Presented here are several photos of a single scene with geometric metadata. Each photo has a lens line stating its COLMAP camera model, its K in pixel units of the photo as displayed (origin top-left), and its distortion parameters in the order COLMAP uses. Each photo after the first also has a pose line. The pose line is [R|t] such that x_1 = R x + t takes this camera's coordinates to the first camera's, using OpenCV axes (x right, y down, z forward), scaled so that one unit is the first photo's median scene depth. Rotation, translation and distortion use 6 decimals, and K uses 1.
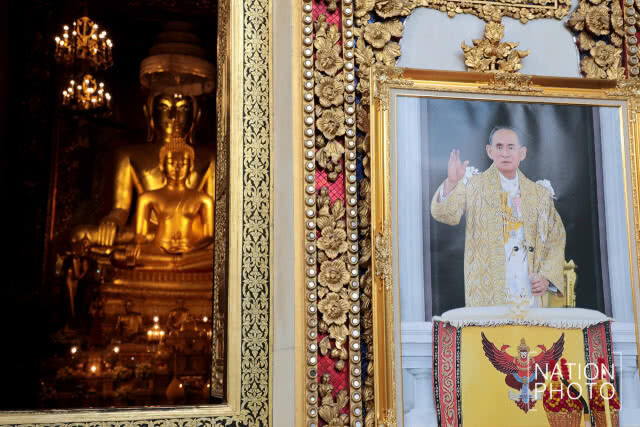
lens RADIAL K [[852.4, 0, 318.4], [0, 852.4, 207.4], [0, 0, 1]] dist [0.164870, 0.053160]
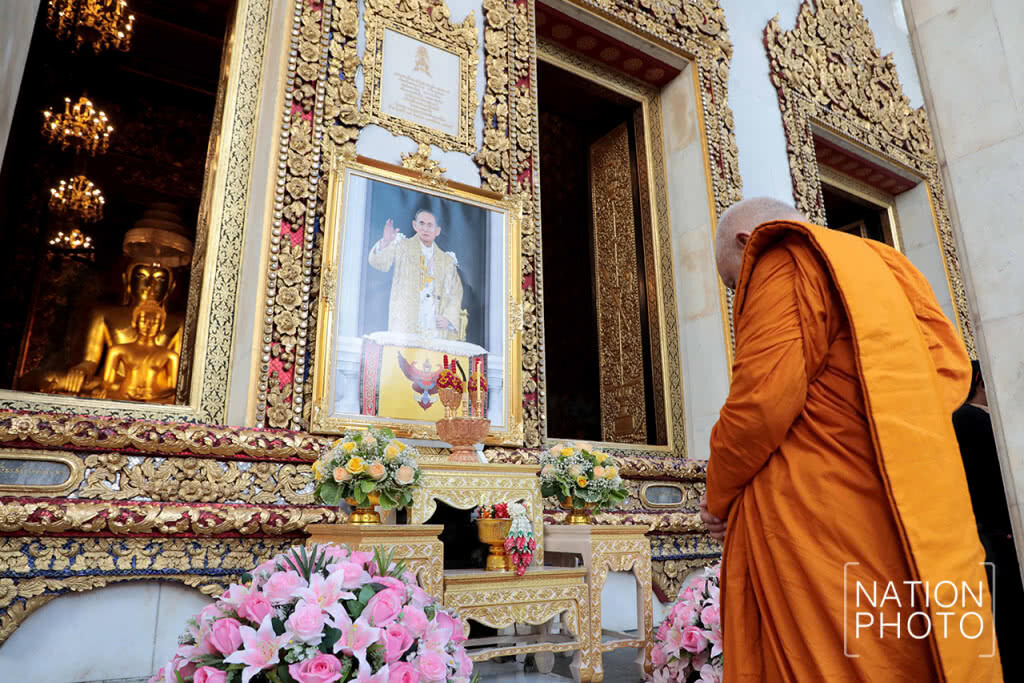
lens RADIAL K [[694.6, 0, 512.0], [0, 694.6, 341.5], [0, 0, 1]] dist [-0.076594, 0.033150]
pose [[0.942592, 0.088992, 0.321869, 0.006415], [-0.061456, 0.993603, -0.094744, 0.211950], [-0.328242, 0.069524, 0.942032, -0.078400]]
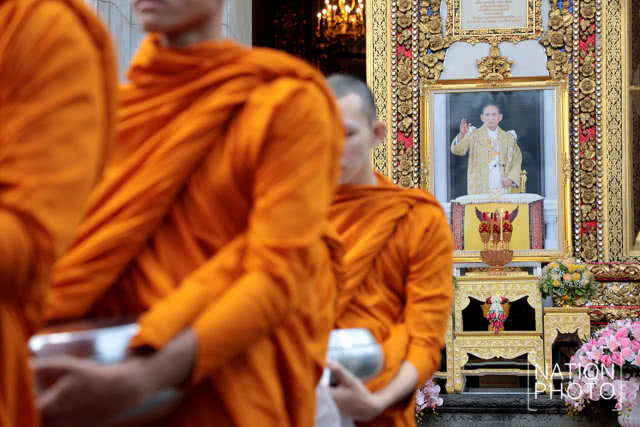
lens RADIAL K [[1735.6, 0, 320.0], [0, 1735.6, 213.5], [0, 0, 1]] dist [0.541312, 0.498524]
pose [[0.949678, -0.040757, -0.310565, 1.083415], [0.055149, 0.997766, 0.037699, -0.016925], [0.308334, -0.052929, 0.949804, -2.961254]]
